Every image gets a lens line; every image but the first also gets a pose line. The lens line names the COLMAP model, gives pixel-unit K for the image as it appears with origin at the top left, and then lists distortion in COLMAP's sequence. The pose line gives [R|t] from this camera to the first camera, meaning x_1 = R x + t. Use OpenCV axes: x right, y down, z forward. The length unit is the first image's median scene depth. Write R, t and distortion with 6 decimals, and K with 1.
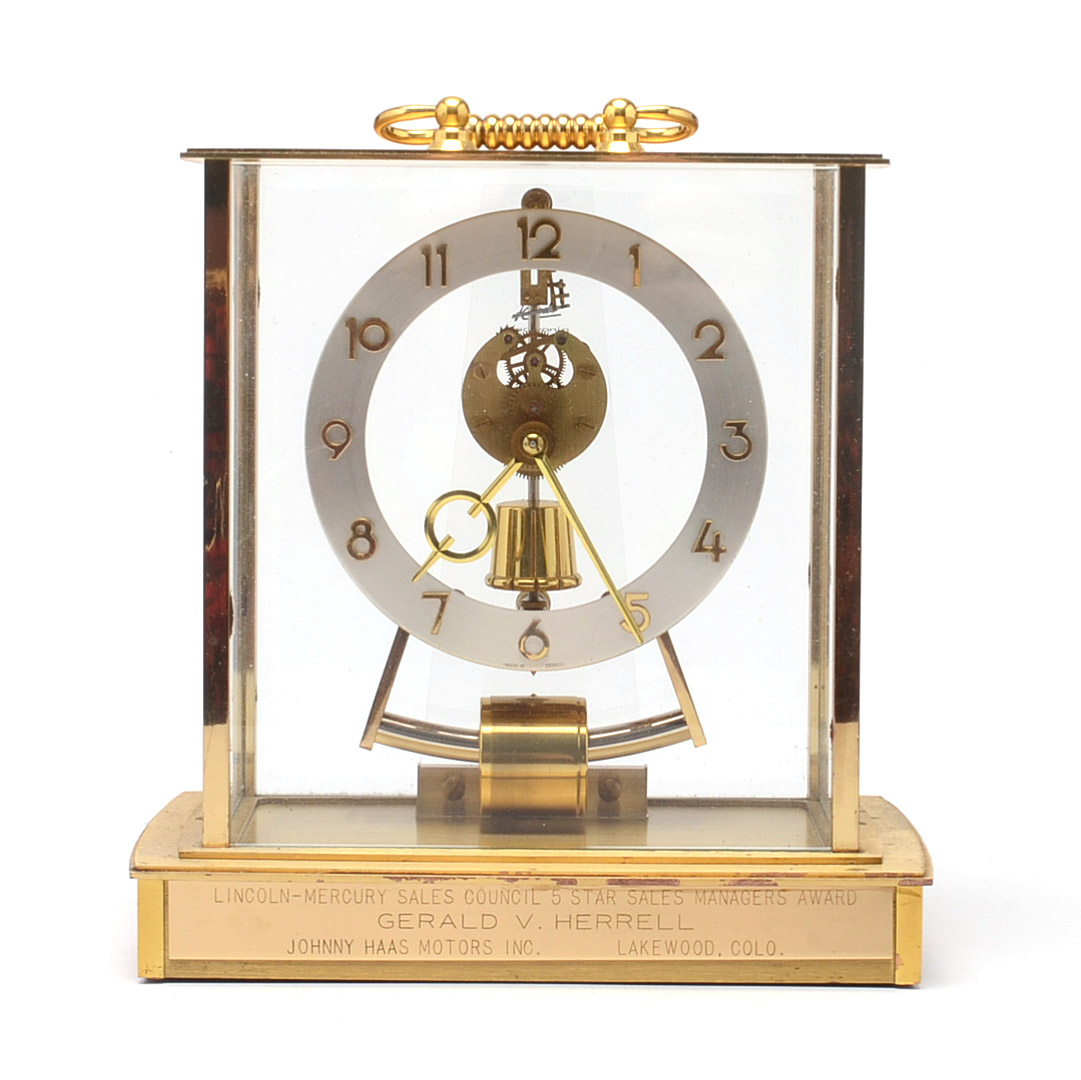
lens RADIAL K [[3104.2, 0, 540.5], [0, 3104.2, 540.0], [0, 0, 1]] dist [-0.009759, -0.553115]
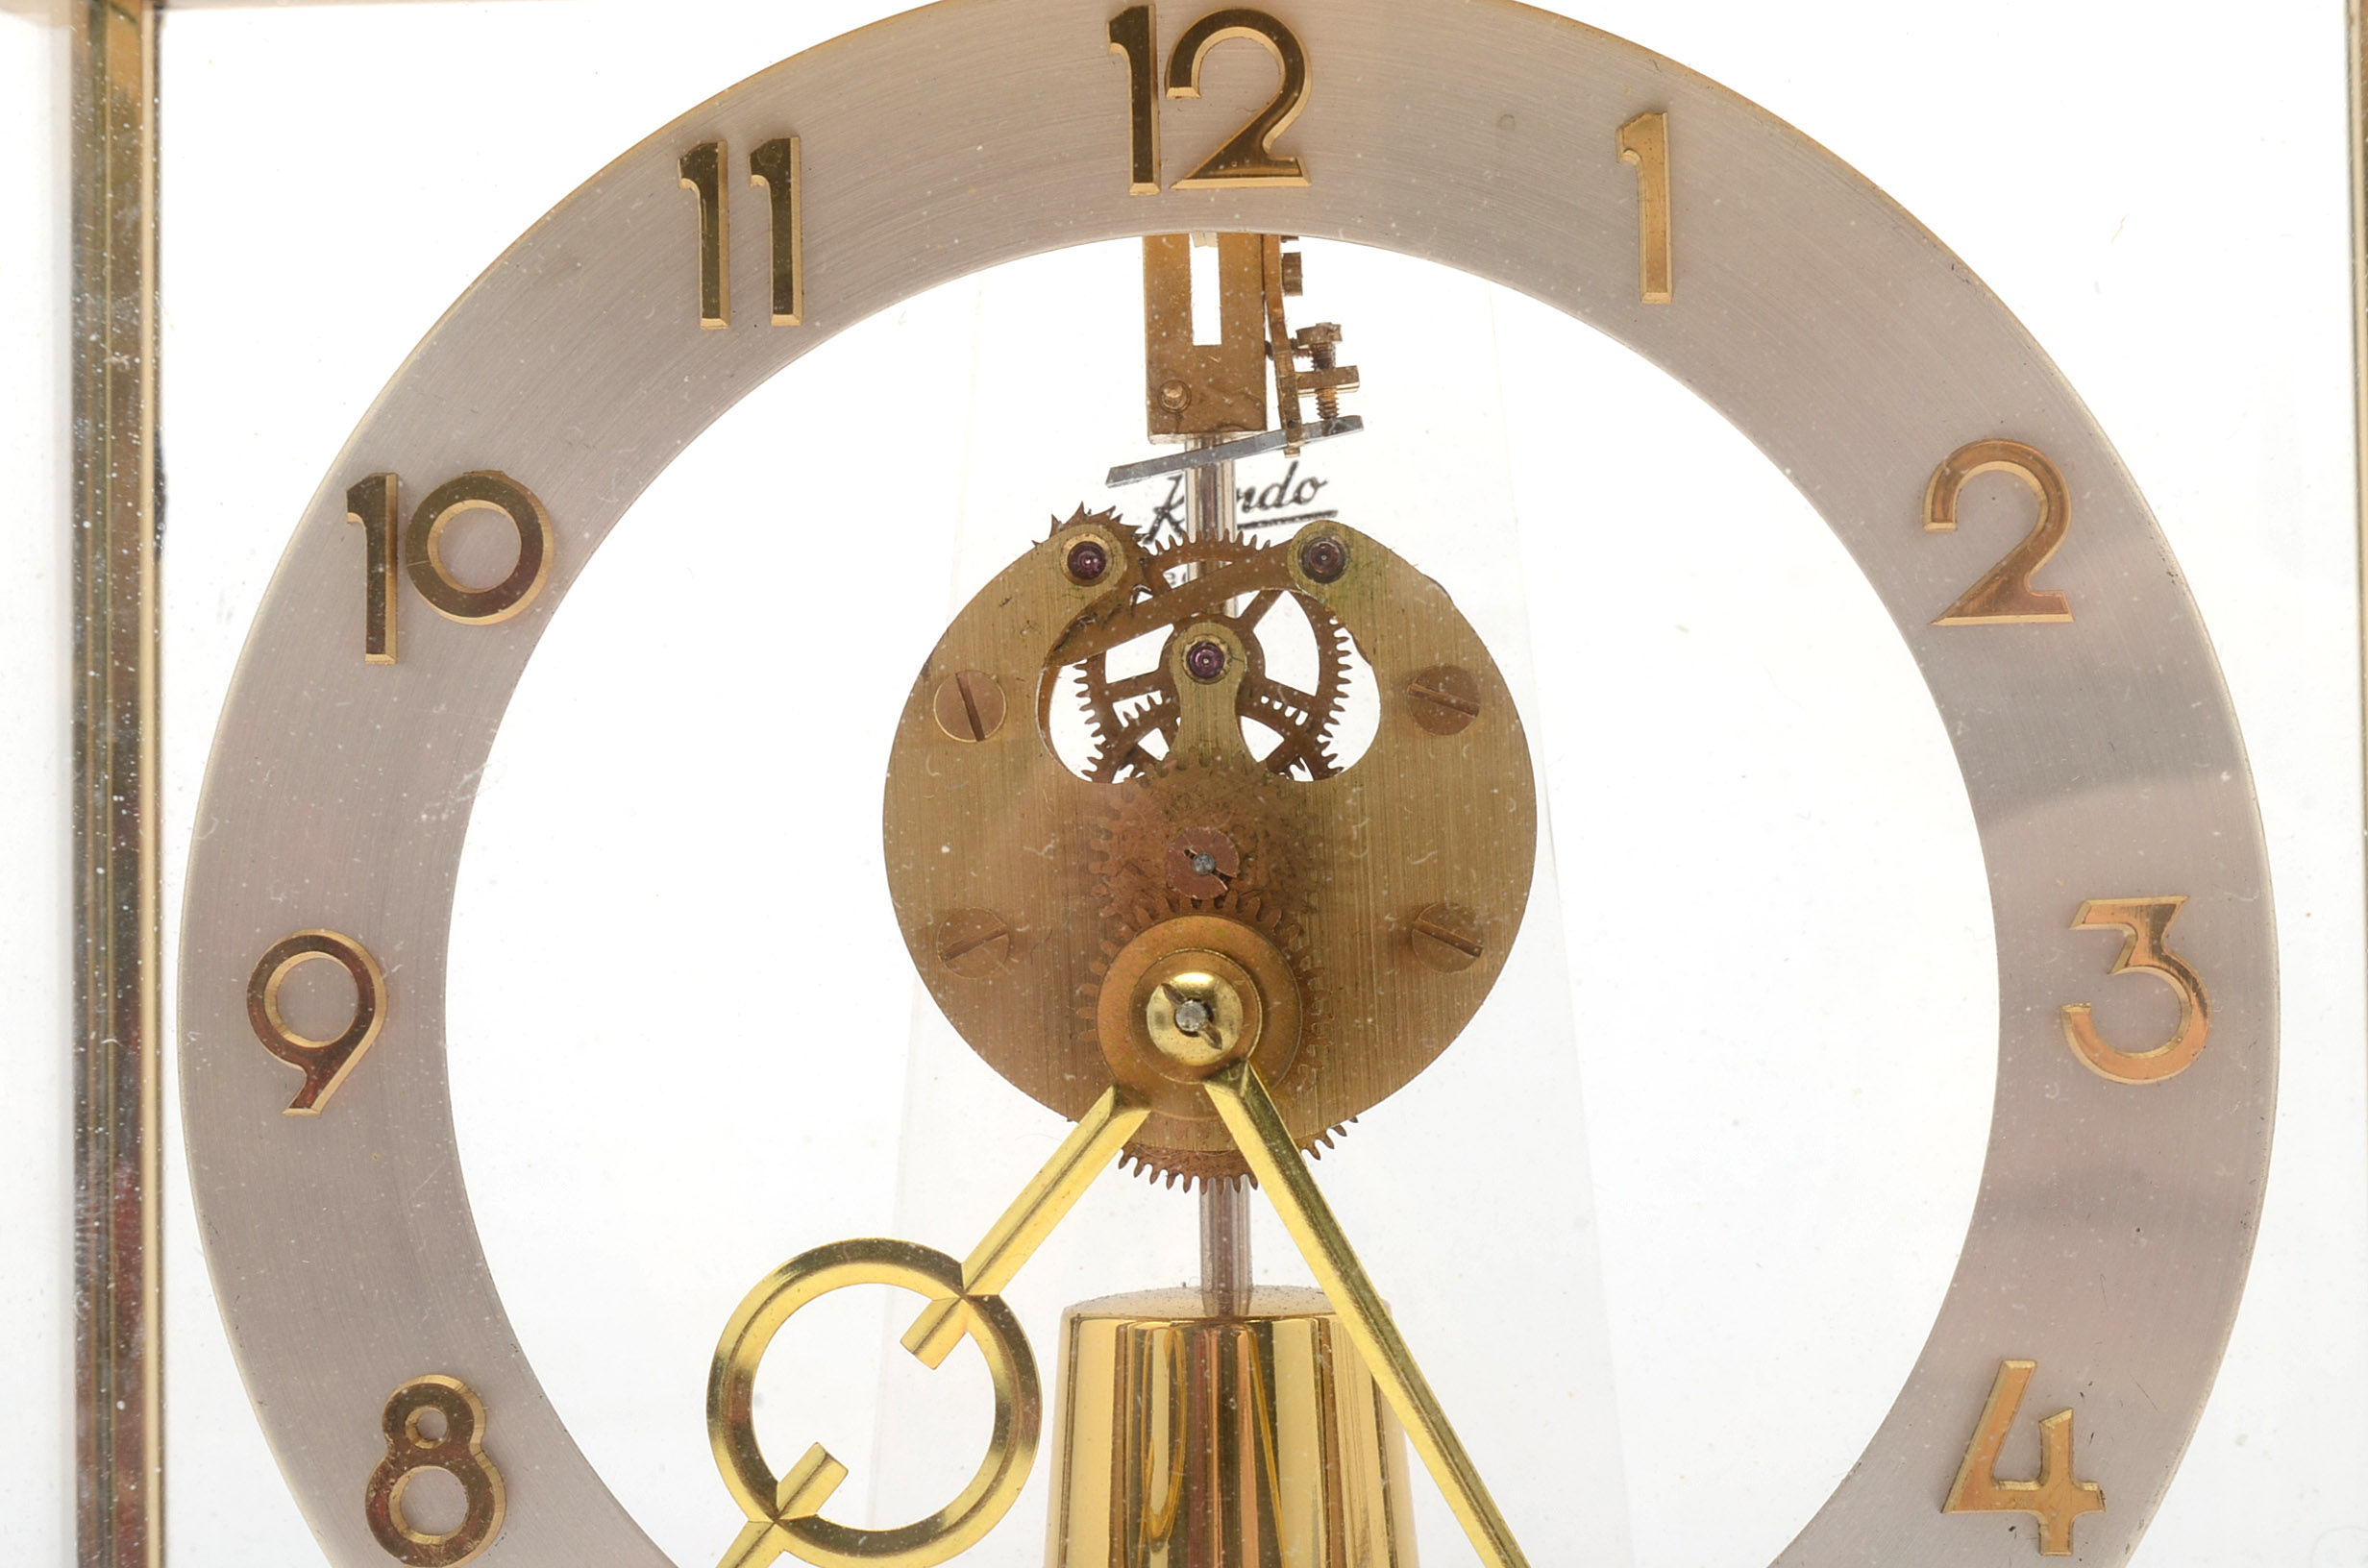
lens RADIAL K [[5544.5, 0, 1184.0], [0, 5544.5, 784.0], [0, 0, 1]] dist [-0.363228, 0.010532]
pose [[0.999005, -0.021997, -0.038800, 0.011794], [0.017598, 0.993746, -0.110273, -0.004877], [0.040983, 0.109481, 0.993144, 0.609920]]
